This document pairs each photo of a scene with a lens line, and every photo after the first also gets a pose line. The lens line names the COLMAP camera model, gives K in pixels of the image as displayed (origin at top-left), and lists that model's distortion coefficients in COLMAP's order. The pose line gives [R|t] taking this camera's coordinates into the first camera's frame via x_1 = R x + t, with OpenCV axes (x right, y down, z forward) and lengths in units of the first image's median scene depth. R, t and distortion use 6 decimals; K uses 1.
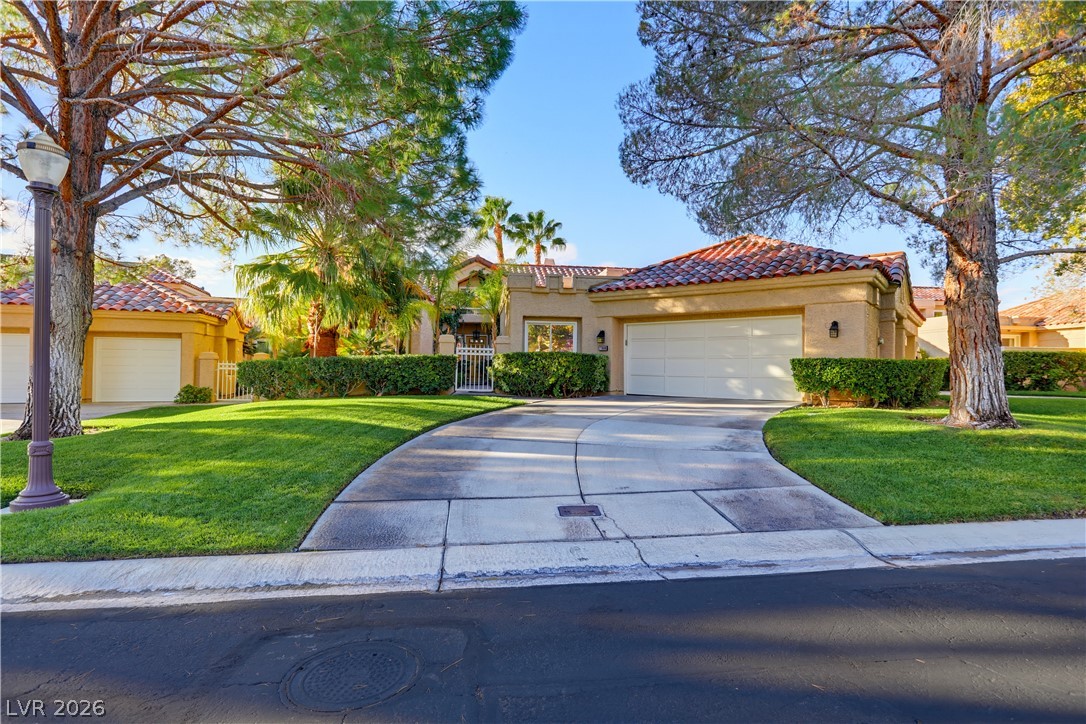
lens RADIAL K [[539.5, 0, 544.0], [0, 539.5, 356.9], [0, 0, 1]] dist [0.000901, 0.000798]
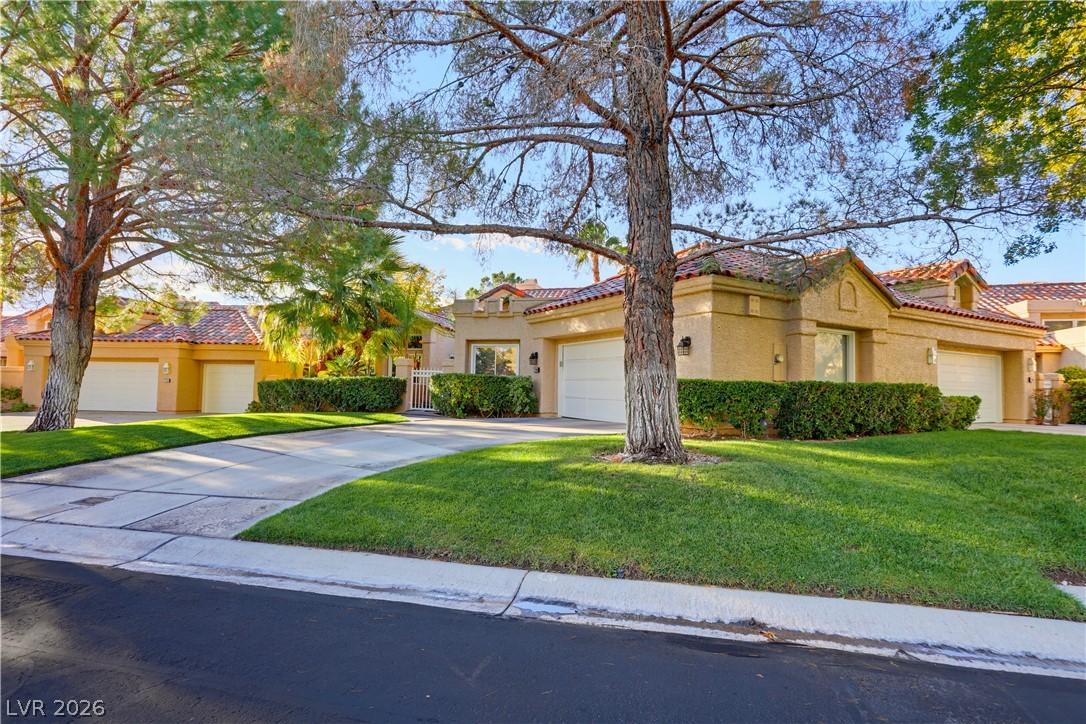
lens RADIAL K [[539.5, 0, 543.4], [0, 539.5, 359.7], [0, 0, 1]] dist [0.000901, 0.000798]
pose [[0.924353, -0.014095, -0.381277, 0.552836], [-0.000403, 0.999281, -0.037918, 0.003324], [0.381538, 0.035203, 0.923683, 0.092597]]
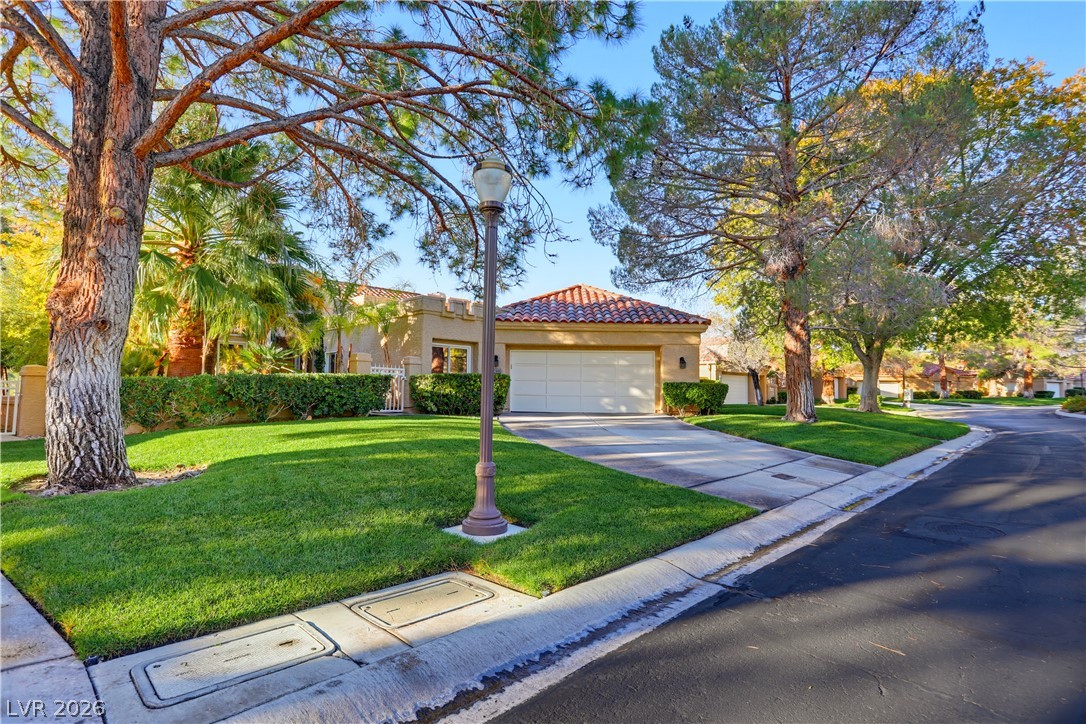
lens RADIAL K [[539.5, 0, 547.1], [0, 539.5, 365.7], [0, 0, 1]] dist [0.000901, 0.000798]
pose [[0.776380, 0.031344, 0.629485, -0.565328], [-0.015645, 0.999413, -0.030468, 0.005532], [-0.630070, 0.013806, 0.776415, 0.071538]]
